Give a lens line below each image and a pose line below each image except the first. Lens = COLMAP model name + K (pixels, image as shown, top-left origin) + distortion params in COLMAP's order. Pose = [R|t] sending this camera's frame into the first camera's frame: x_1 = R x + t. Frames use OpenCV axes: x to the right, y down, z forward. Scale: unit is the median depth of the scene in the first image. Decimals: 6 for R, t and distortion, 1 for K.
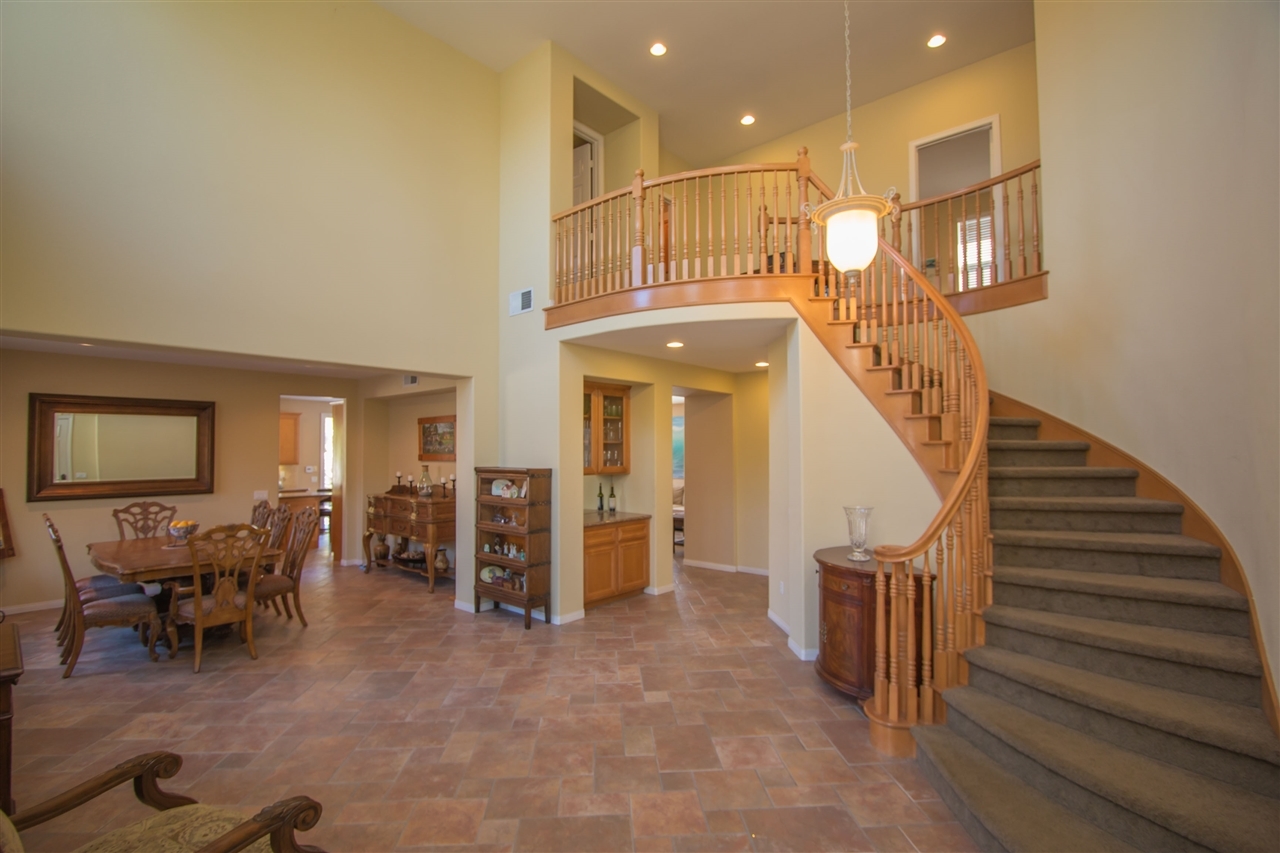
lens RADIAL K [[586.1, 0, 632.1], [0, 586.1, 422.3], [0, 0, 1]] dist [-0.012721, -0.000579]
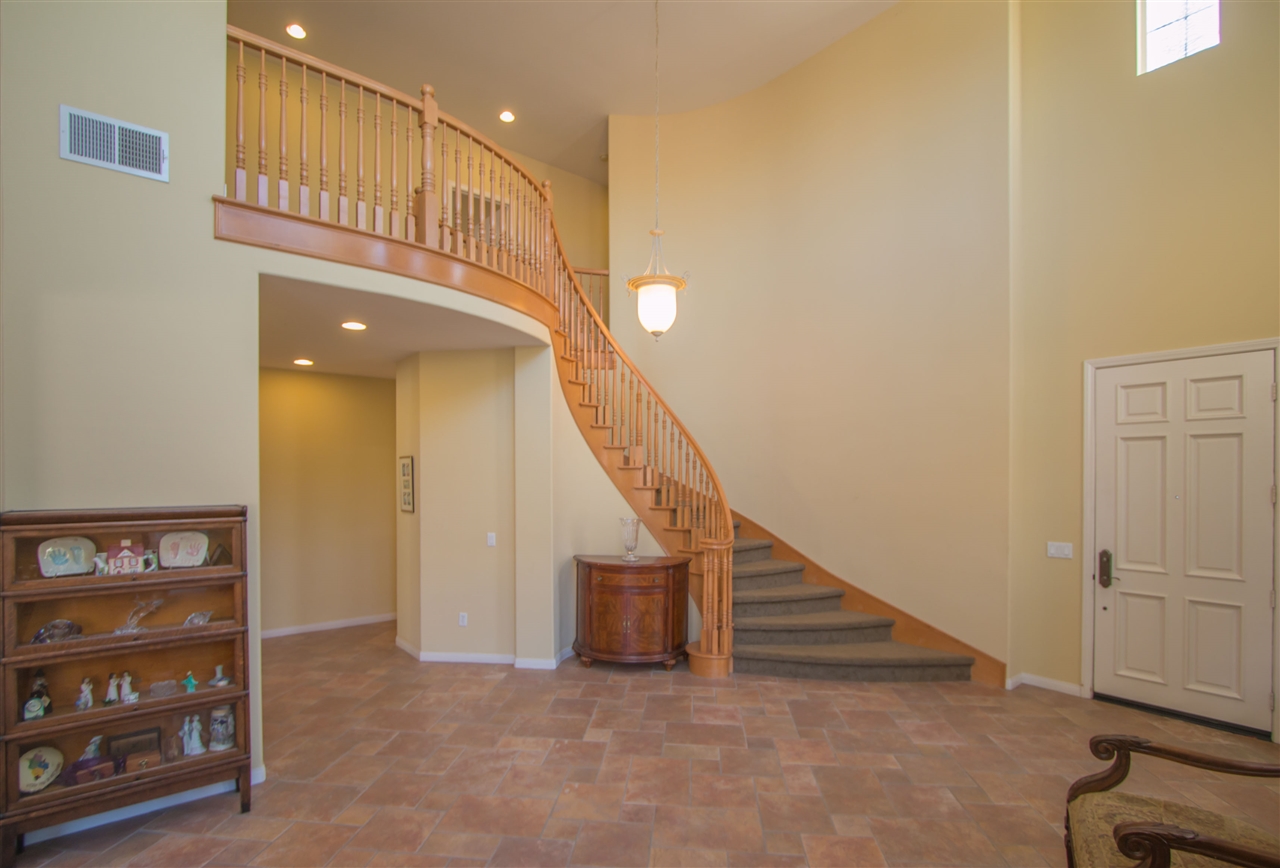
lens RADIAL K [[601.1, 0, 635.1], [0, 601.1, 474.2], [0, 0, 1]] dist [-0.016782, 0.000220]
pose [[0.160236, 0.004228, 0.987070, -0.737115], [-0.046199, 0.998927, 0.003220, 0.040421], [-0.985997, -0.046118, 0.160260, 0.668583]]
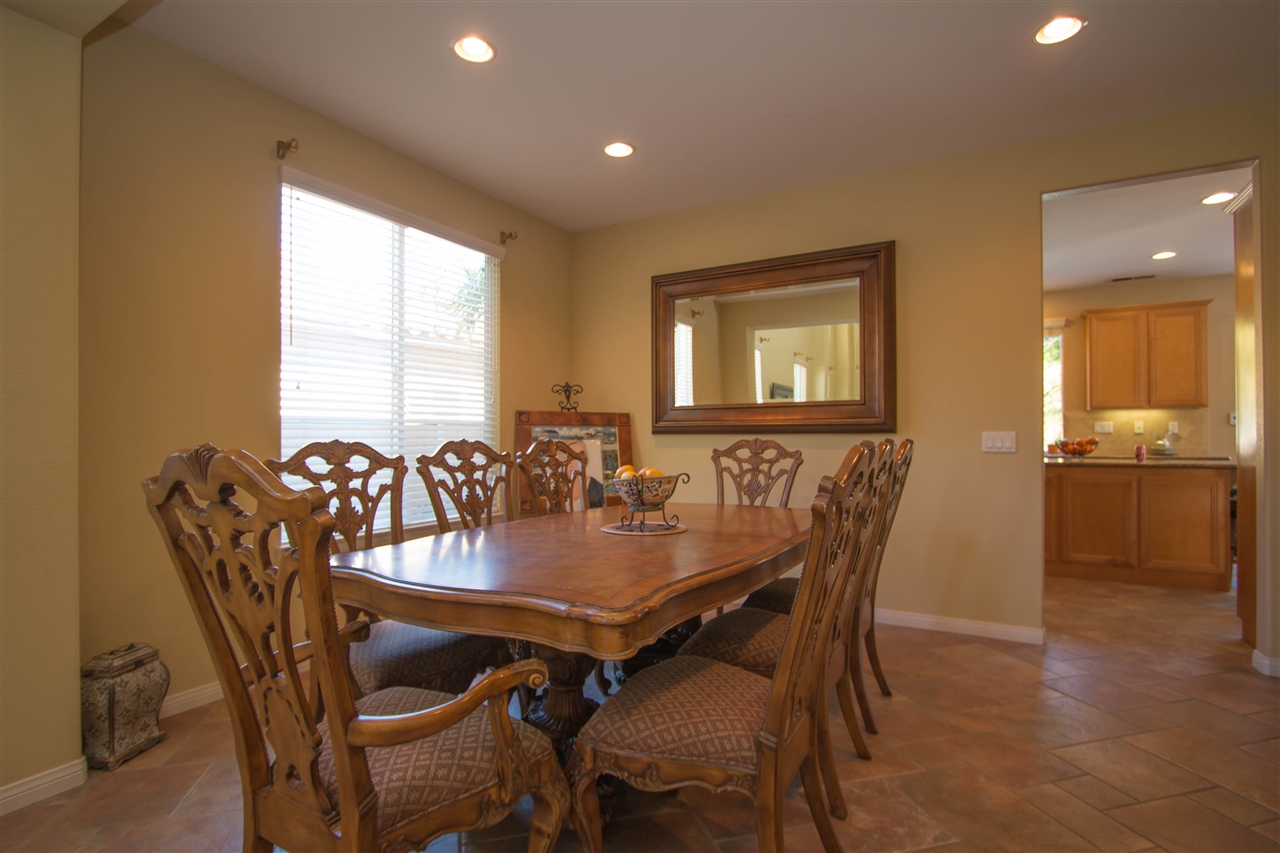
lens RADIAL K [[626.7, 0, 640.0], [0, 626.7, 426.5], [0, 0, 1]] dist [-0.016411, -0.000003]
pose [[0.196464, -0.011249, -0.980446, -0.391584], [0.043842, 0.999035, -0.002677, 0.162638], [0.979530, -0.042458, 0.196768, 1.039567]]
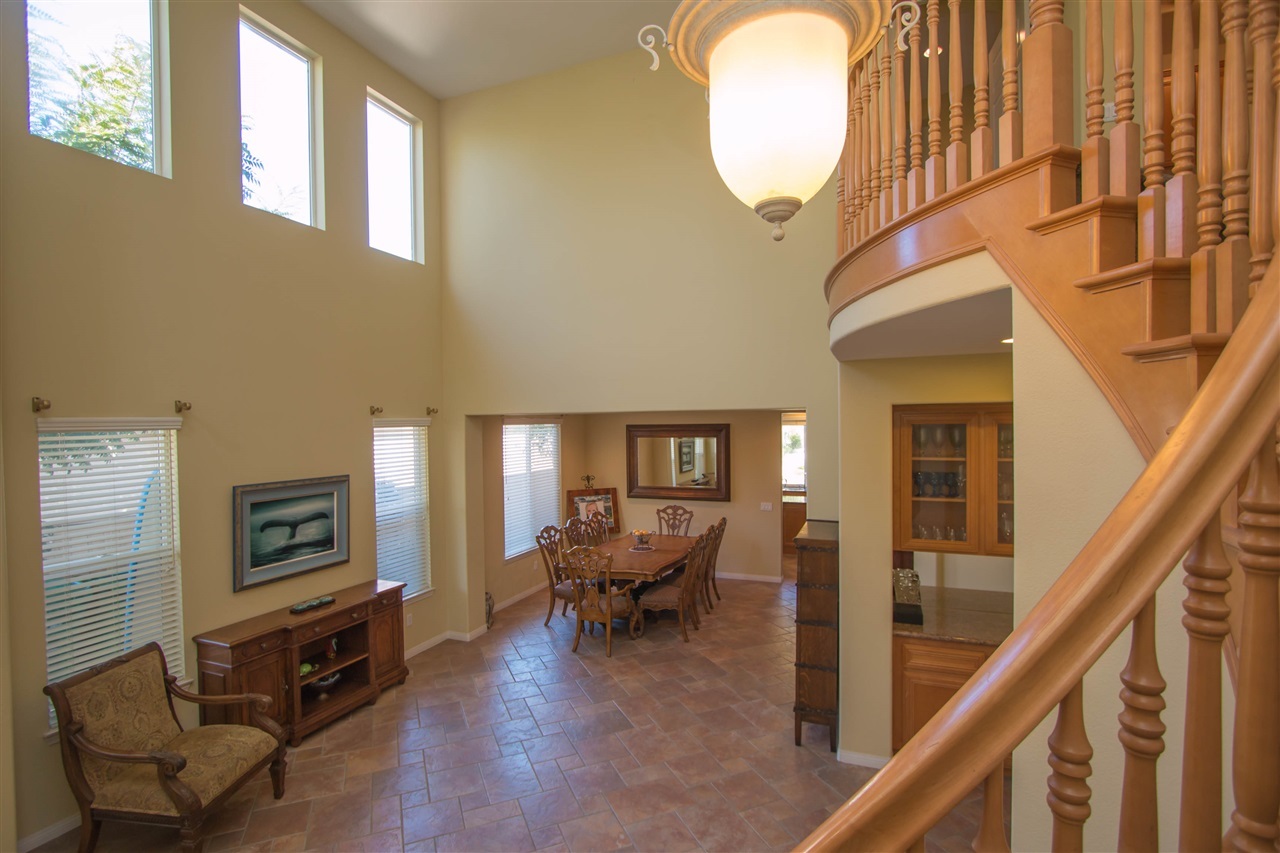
lens RADIAL K [[611.2, 0, 640.0], [0, 611.2, 426.5], [0, 0, 1]] dist [-0.001725, -0.000167]
pose [[0.330306, 0.009173, -0.943829, 0.575426], [0.052989, 0.998196, 0.028245, -0.111064], [0.942385, -0.059342, 0.329224, 0.642505]]
